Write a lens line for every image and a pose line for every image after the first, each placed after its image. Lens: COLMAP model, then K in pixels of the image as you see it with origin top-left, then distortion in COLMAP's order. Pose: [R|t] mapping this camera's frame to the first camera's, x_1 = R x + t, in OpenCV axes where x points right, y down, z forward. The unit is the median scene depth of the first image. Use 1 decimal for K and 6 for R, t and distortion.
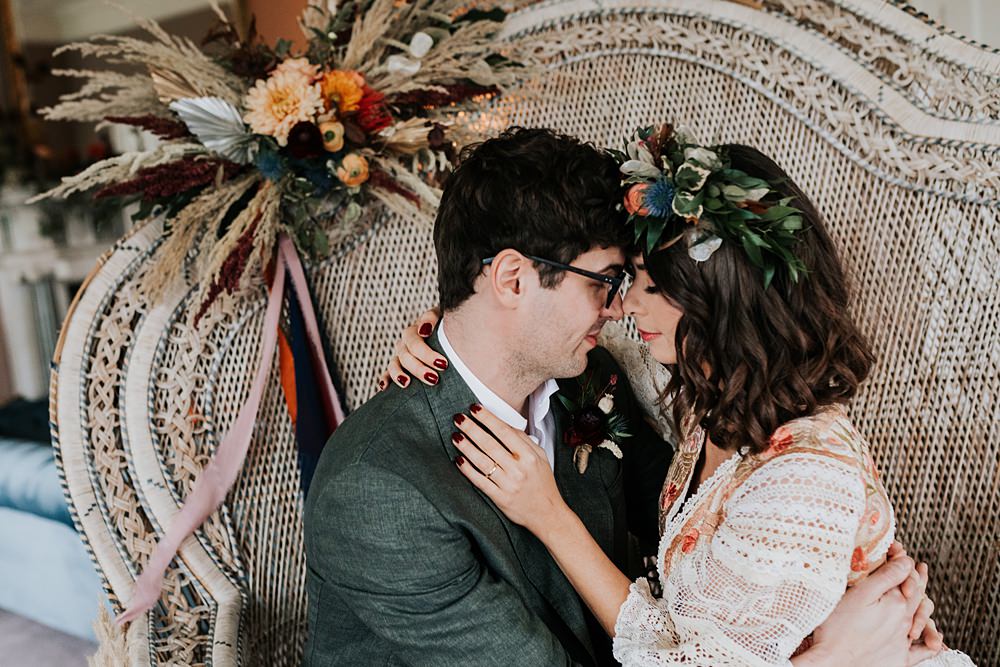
lens RADIAL K [[1066.5, 0, 439.5], [0, 1066.5, 392.9], [0, 0, 1]] dist [-0.004882, 0.026637]
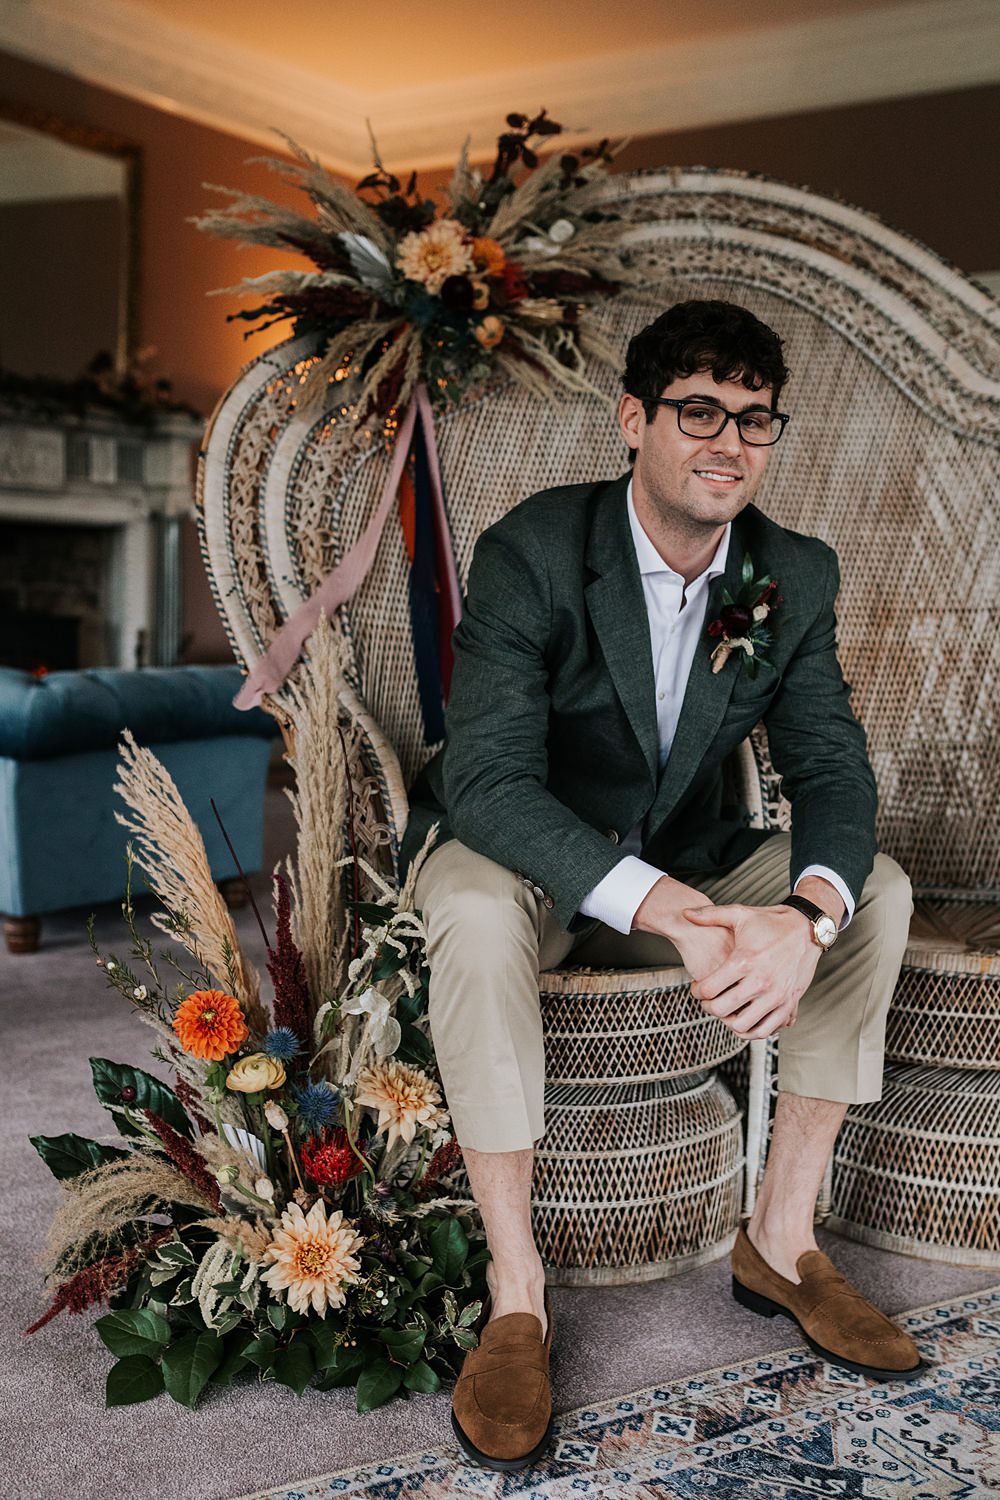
lens RADIAL K [[1518.9, 0, 537.7], [0, 1518.9, 790.0], [0, 0, 1]] dist [0.009262, -0.022203]
pose [[0.965150, 0.119290, 0.232929, -0.340859], [-0.107039, 0.992154, -0.064593, 0.345268], [-0.238807, 0.037409, 0.970346, -0.477125]]
